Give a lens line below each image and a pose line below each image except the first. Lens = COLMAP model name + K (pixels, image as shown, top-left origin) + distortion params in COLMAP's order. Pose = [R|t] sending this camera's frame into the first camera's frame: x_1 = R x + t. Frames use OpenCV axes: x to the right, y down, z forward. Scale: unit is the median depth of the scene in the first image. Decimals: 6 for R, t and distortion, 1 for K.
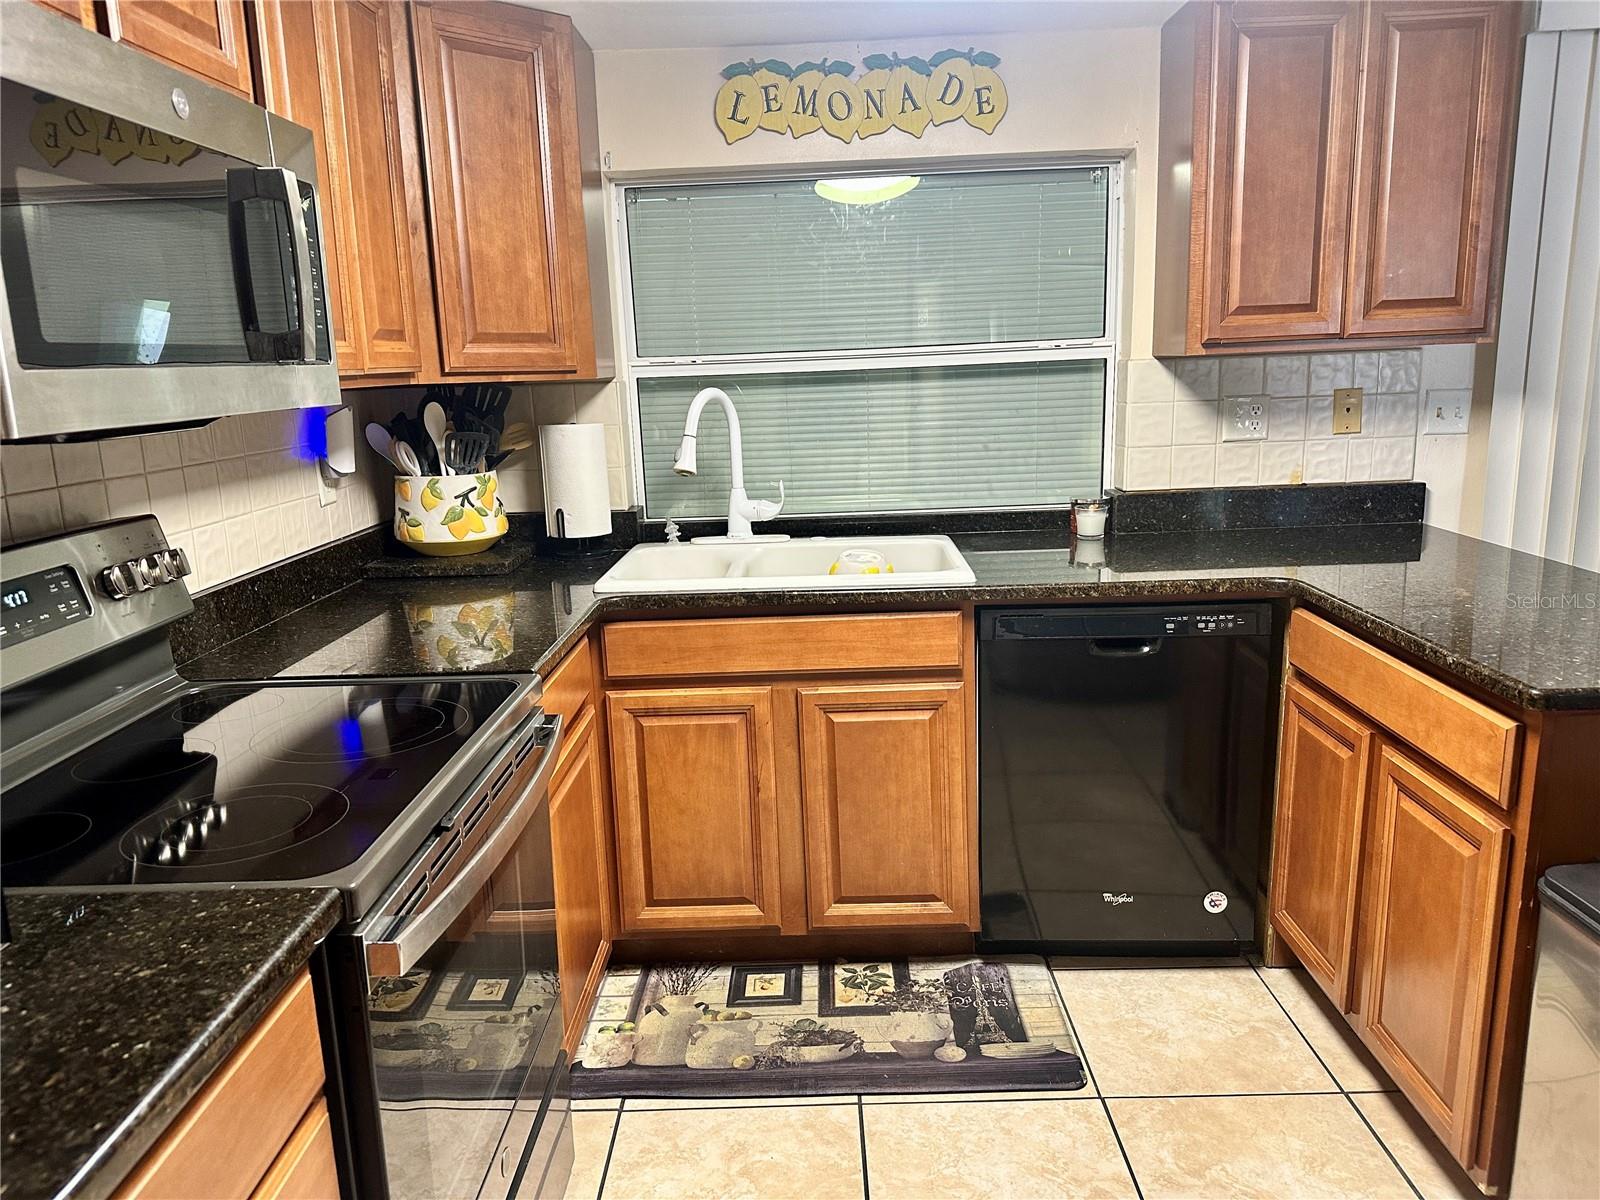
lens RADIAL K [[1134.9, 0, 792.9], [0, 1134.9, 602.9], [0, 0, 1]] dist [0.071649, -0.094105]
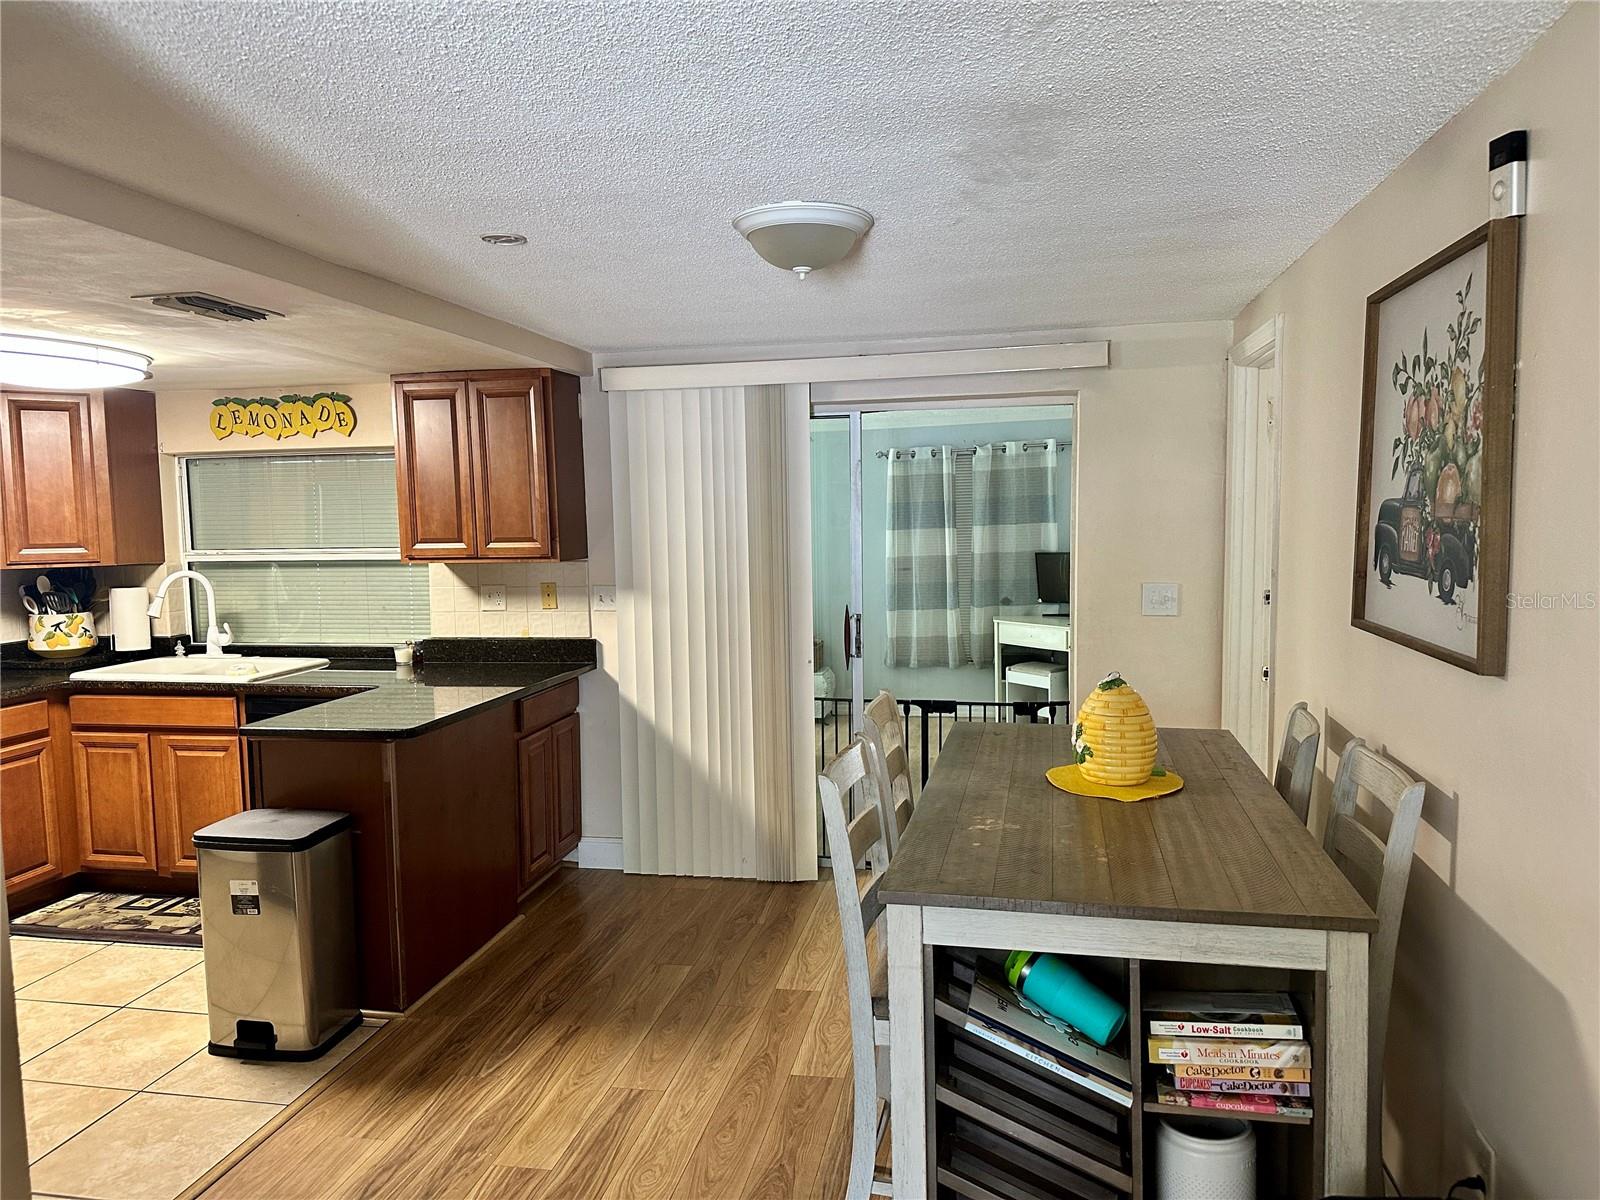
lens RADIAL K [[1134.9, 0, 796.7], [0, 1134.9, 606.2], [0, 0, 1]] dist [0.071649, -0.094105]
pose [[0.983715, 0.033932, -0.176502, 1.207247], [-0.054594, 0.992030, -0.113562, 0.020090], [0.171242, 0.121349, 0.977727, -0.611169]]
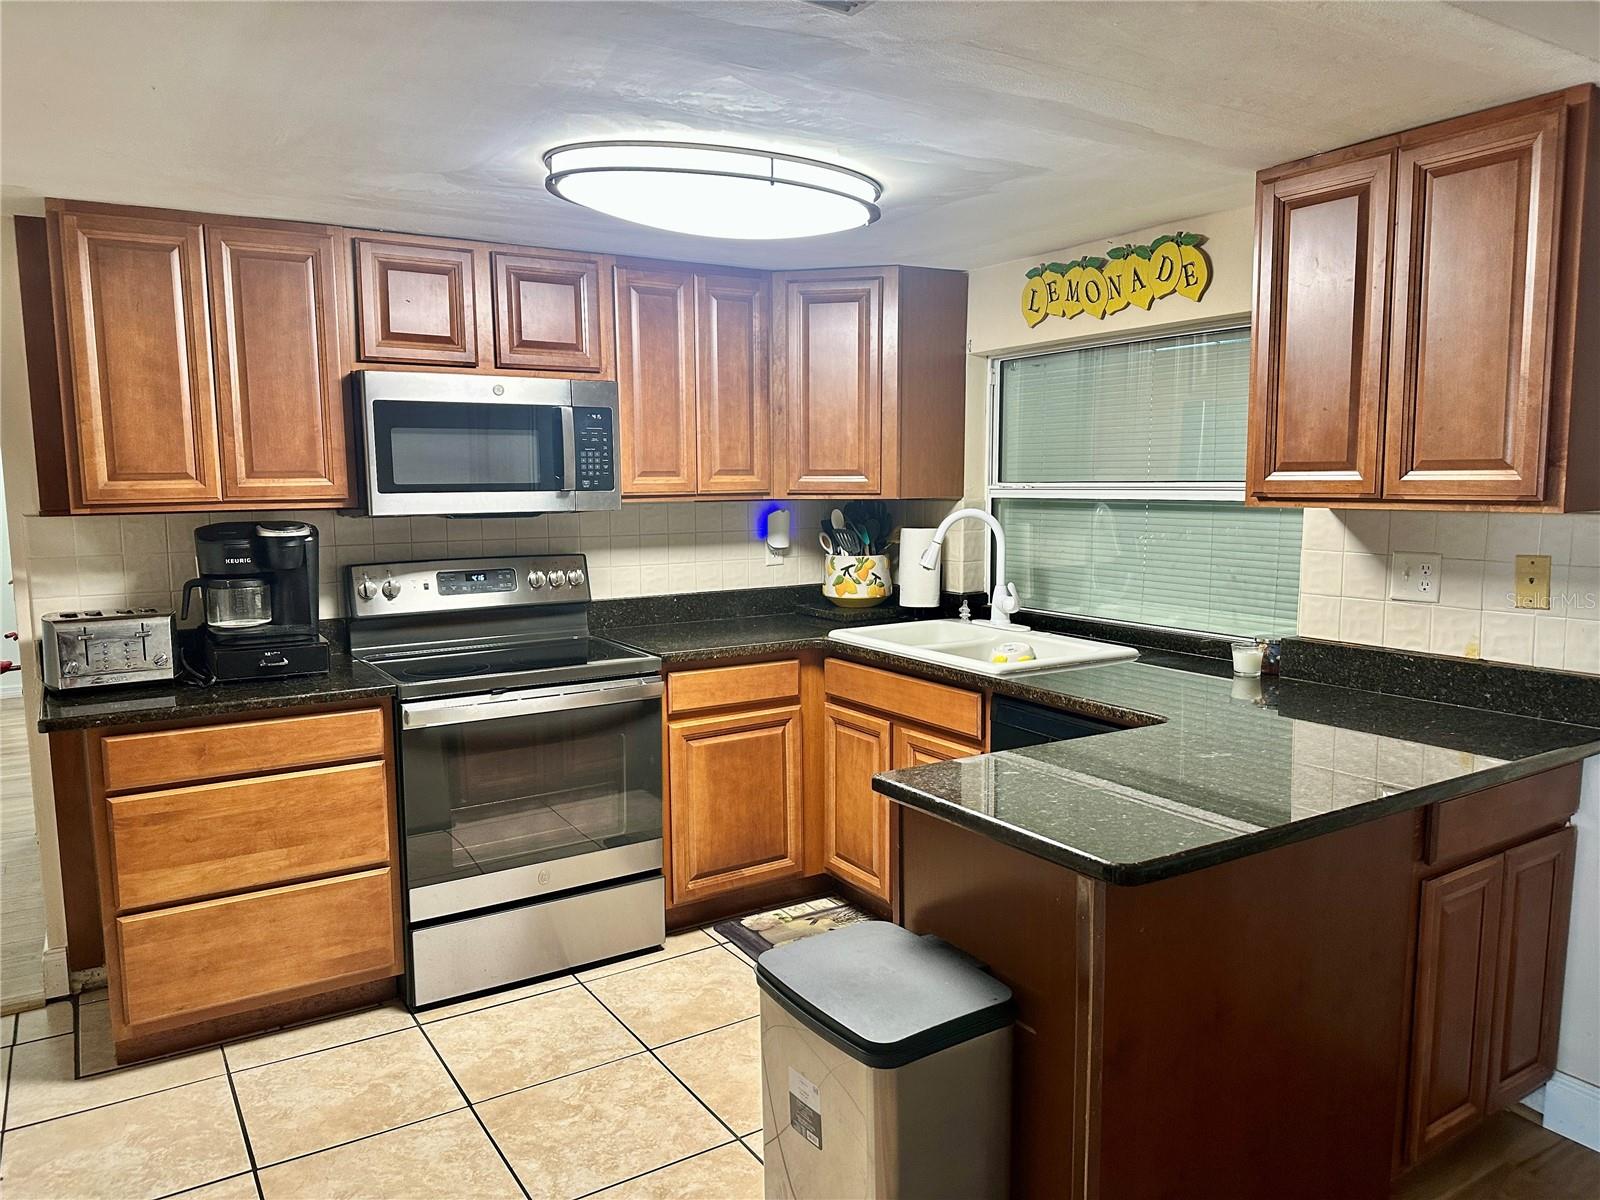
lens RADIAL K [[1134.9, 0, 776.1], [0, 1134.9, 608.5], [0, 0, 1]] dist [0.071649, -0.094105]
pose [[0.535765, 0.132199, -0.833954, 0.942872], [-0.184592, 0.982115, 0.037097, -0.080597], [0.823943, 0.134067, 0.550585, 0.083743]]
